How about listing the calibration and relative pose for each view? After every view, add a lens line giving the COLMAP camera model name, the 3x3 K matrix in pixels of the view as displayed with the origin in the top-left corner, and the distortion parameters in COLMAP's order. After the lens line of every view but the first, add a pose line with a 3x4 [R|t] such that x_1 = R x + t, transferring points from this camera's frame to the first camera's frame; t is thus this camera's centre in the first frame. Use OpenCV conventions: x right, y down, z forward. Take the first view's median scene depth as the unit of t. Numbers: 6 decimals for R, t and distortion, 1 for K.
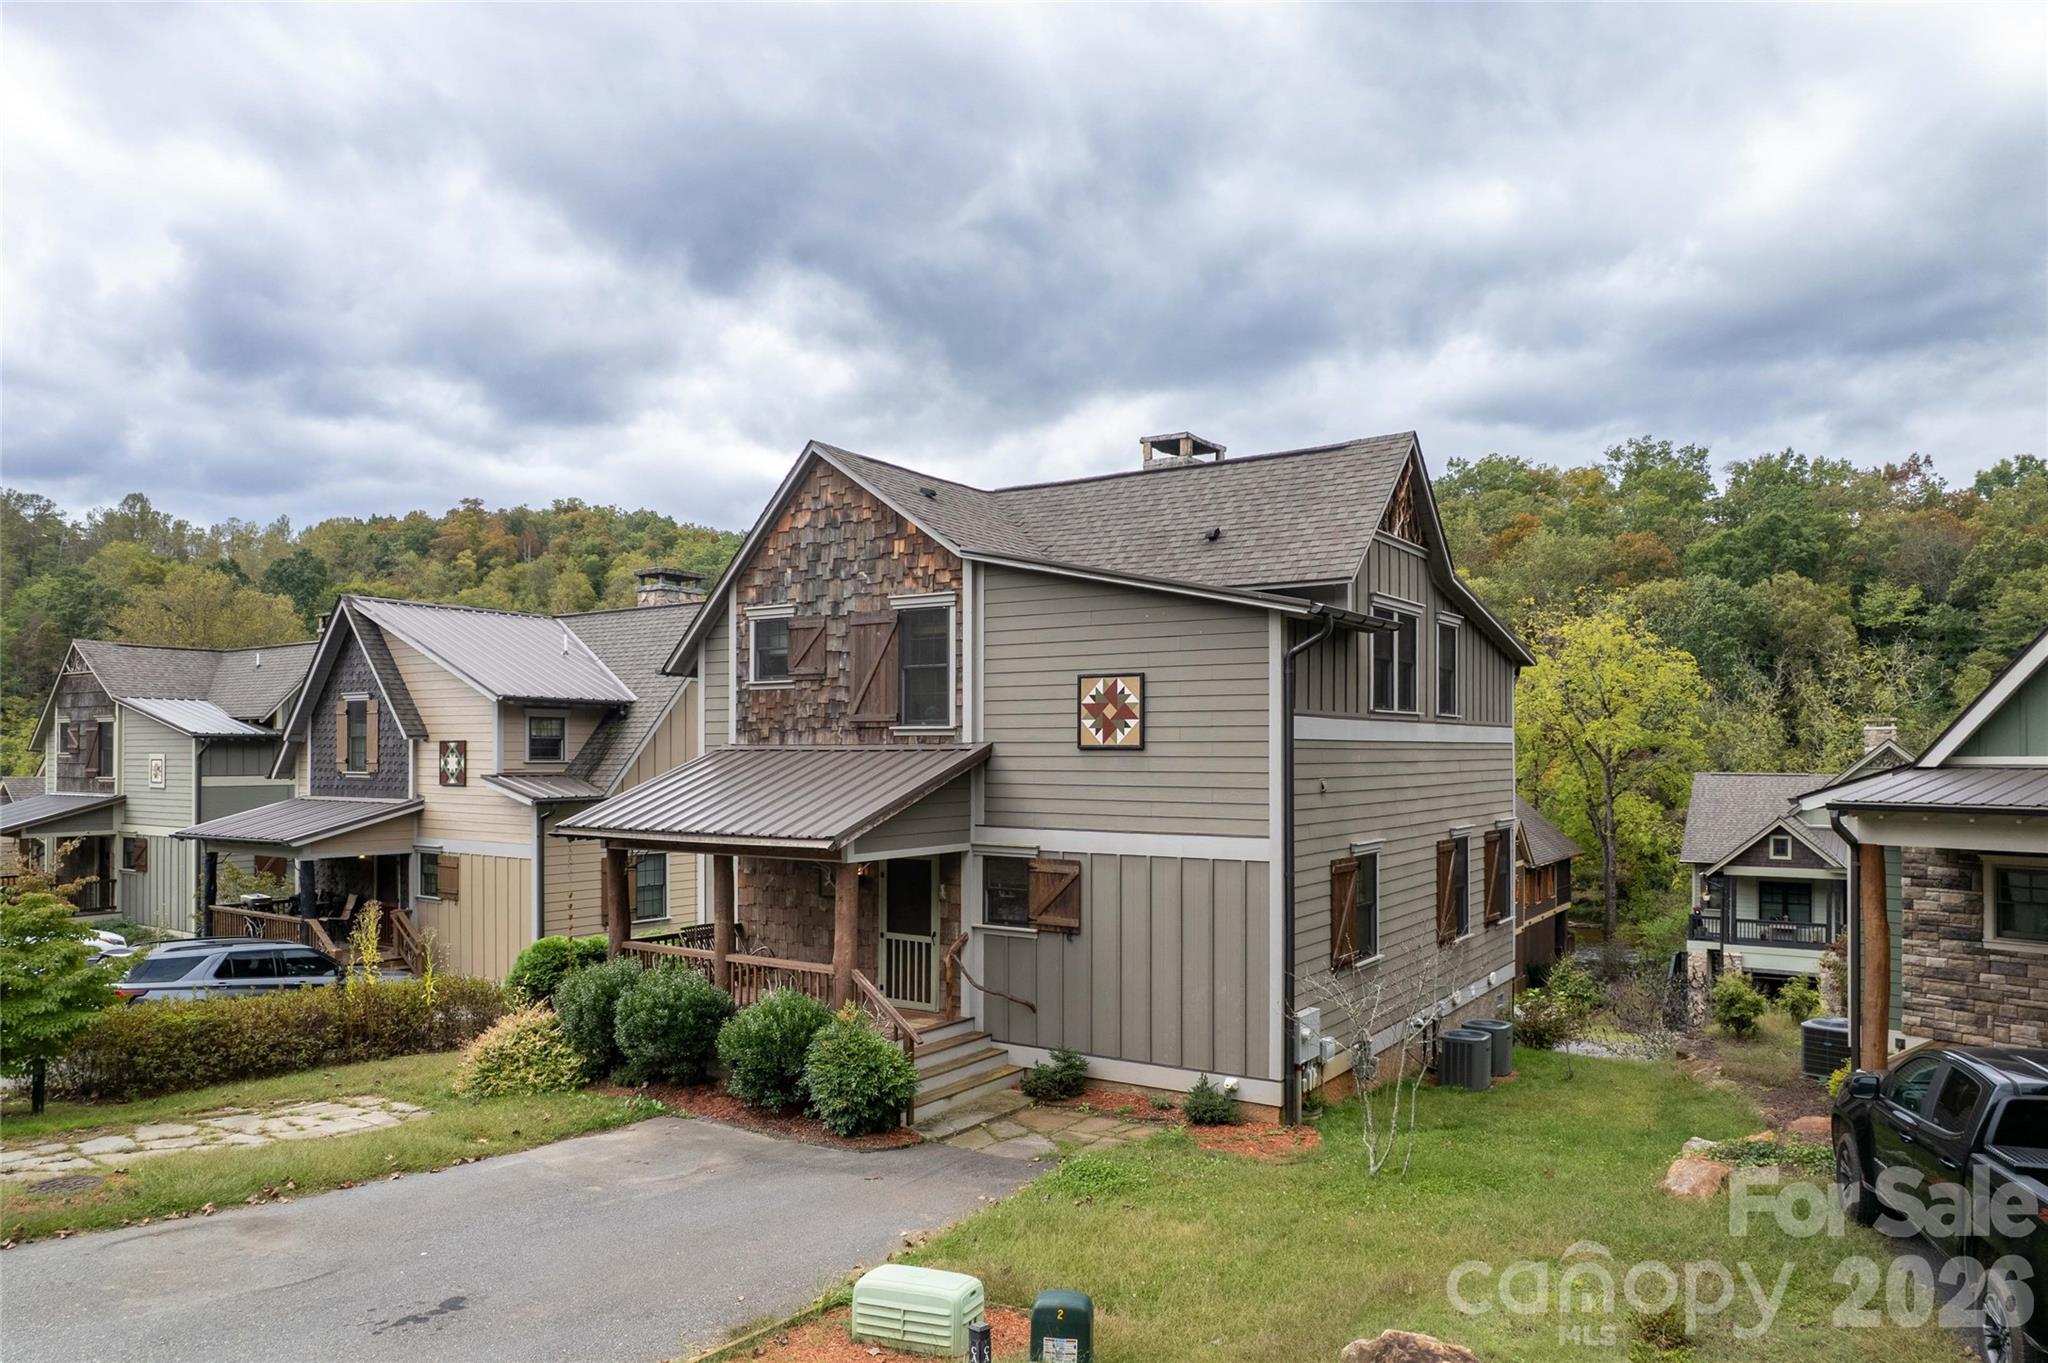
lens RADIAL K [[1351.4, 0, 1032.4], [0, 1351.4, 746.3], [0, 0, 1]] dist [-0.037172, 0.002388]
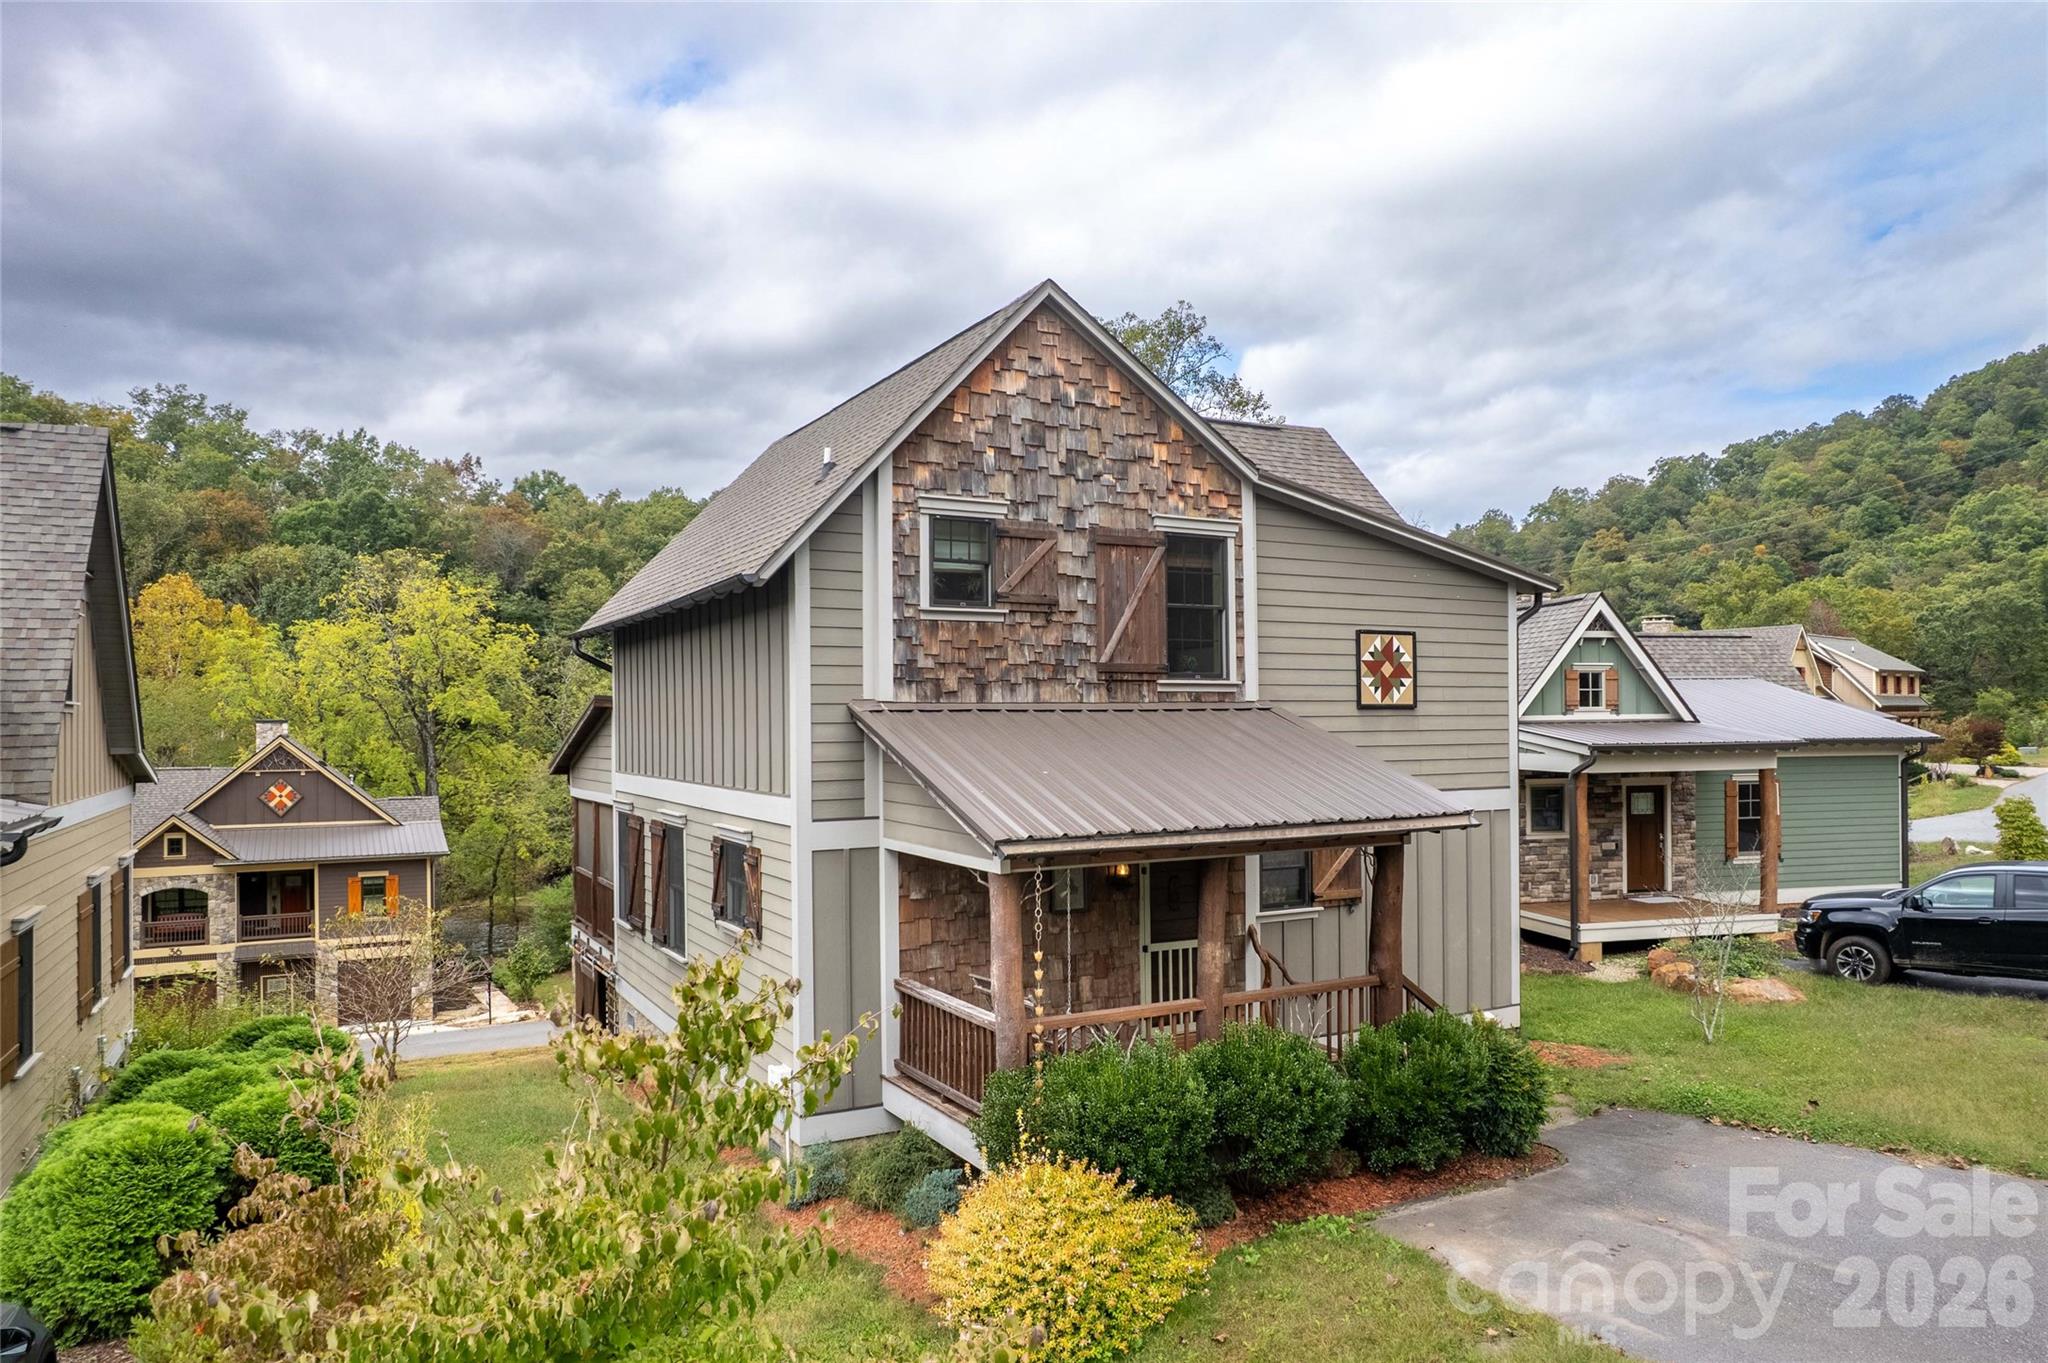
lens RADIAL K [[1335.4, 0, 1016.8], [0, 1335.4, 699.3], [0, 0, 1]] dist [-0.056555, 0.049083]
pose [[0.469218, 0.009986, 0.883026, -0.857760], [0.003689, 0.999905, -0.013268, 0.006958], [-0.883075, 0.009483, 0.469136, 0.737263]]
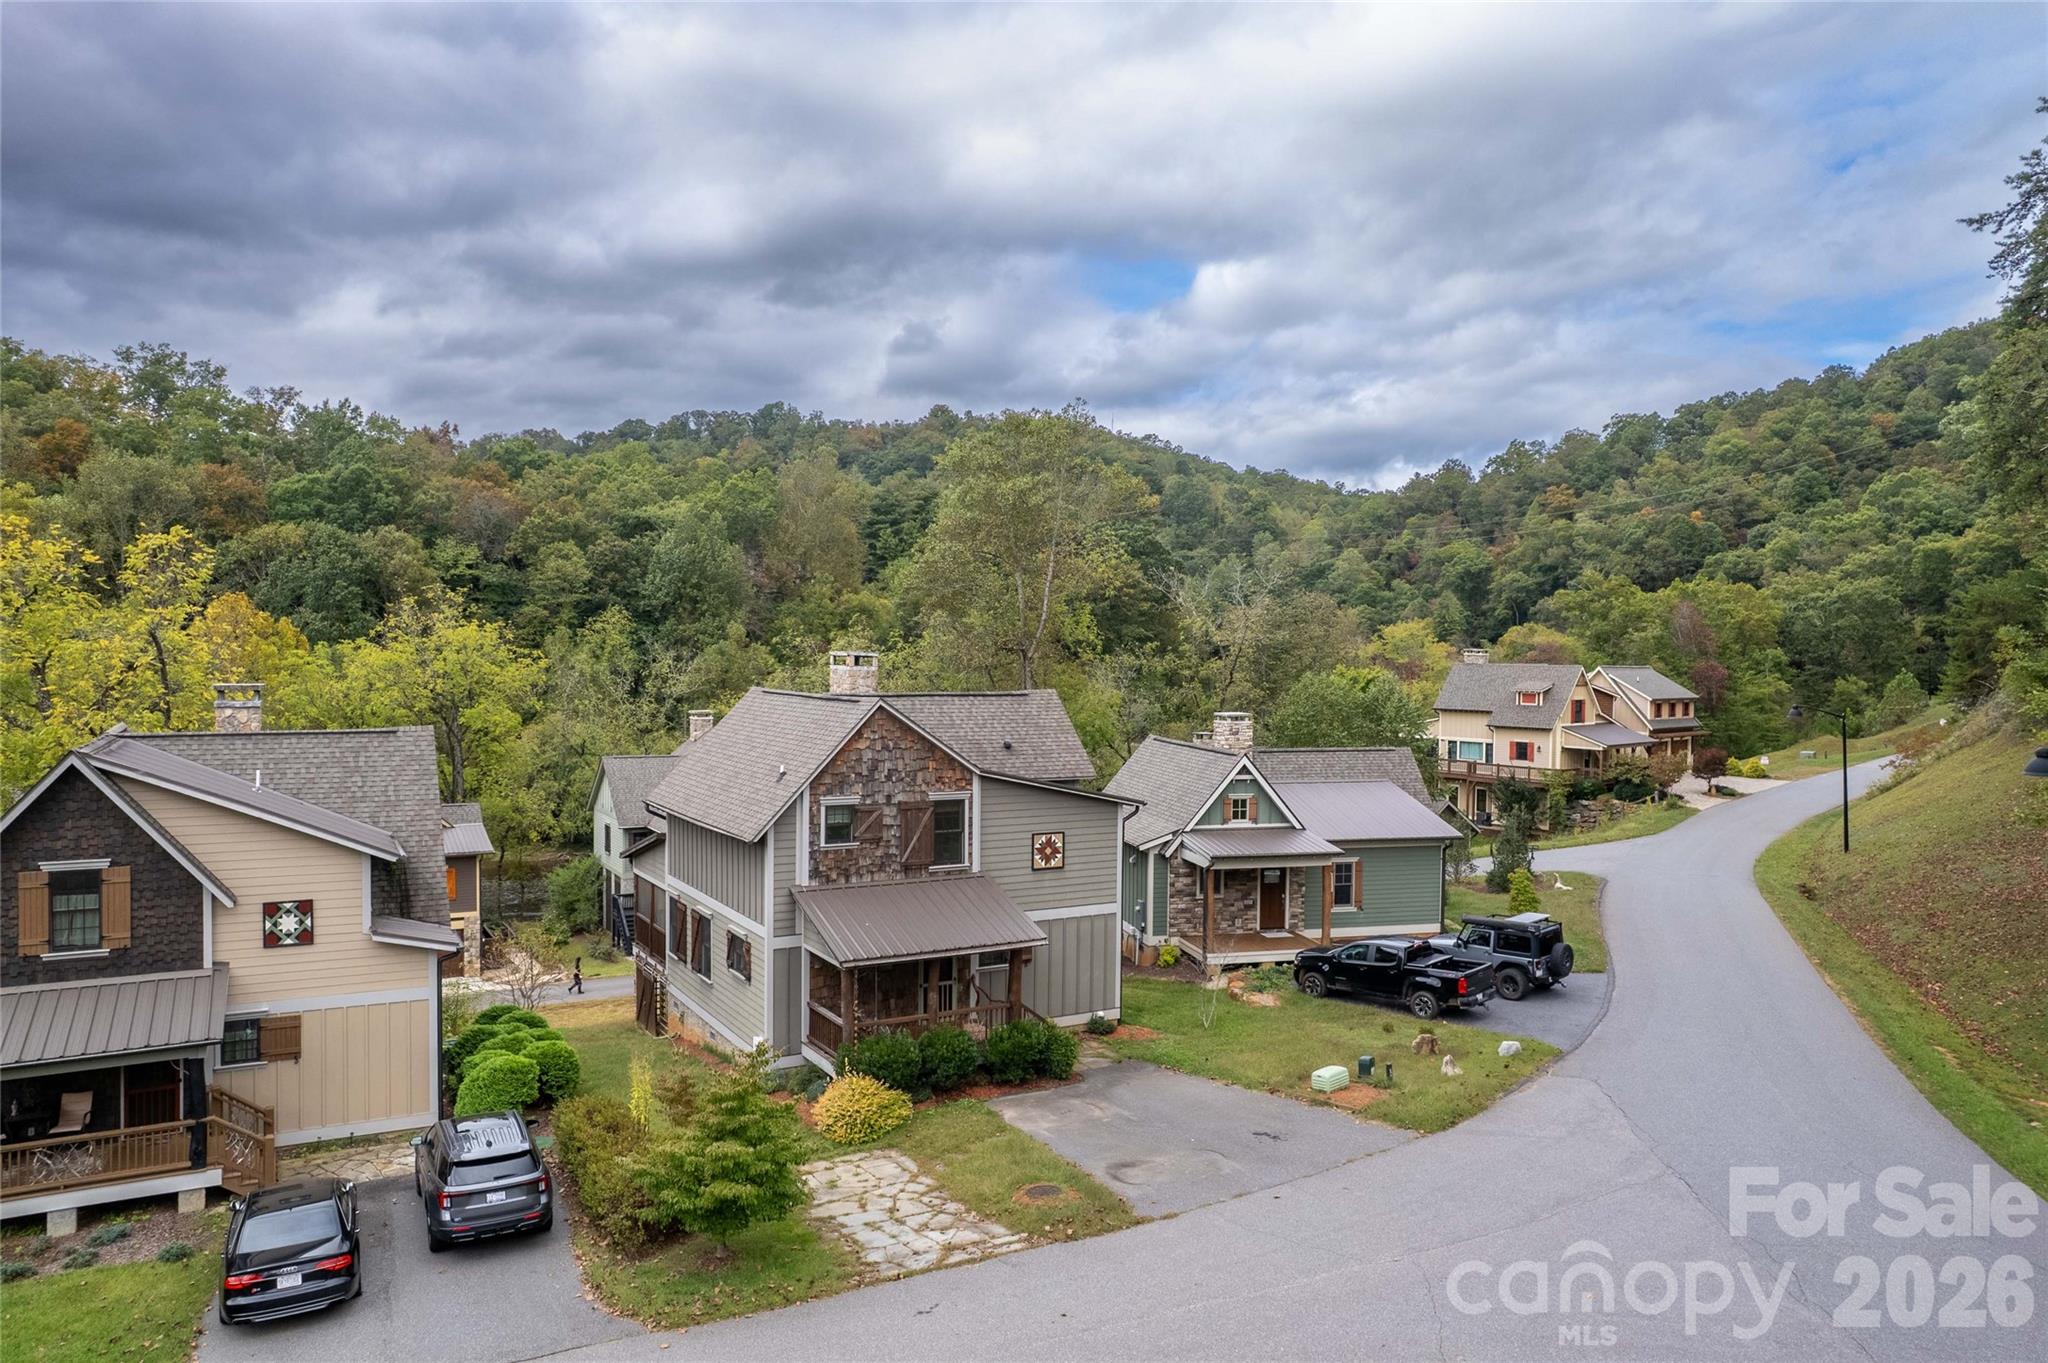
lens RADIAL K [[1369.9, 0, 1024.0], [0, 1369.9, 681.5], [0, 0, 1]] dist [-0.038896, 0.018213]
pose [[0.441815, -0.018038, 0.896925, -1.703503], [-0.016823, 0.999455, 0.028387, -0.319829], [-0.896948, -0.027631, 0.441271, 0.116192]]
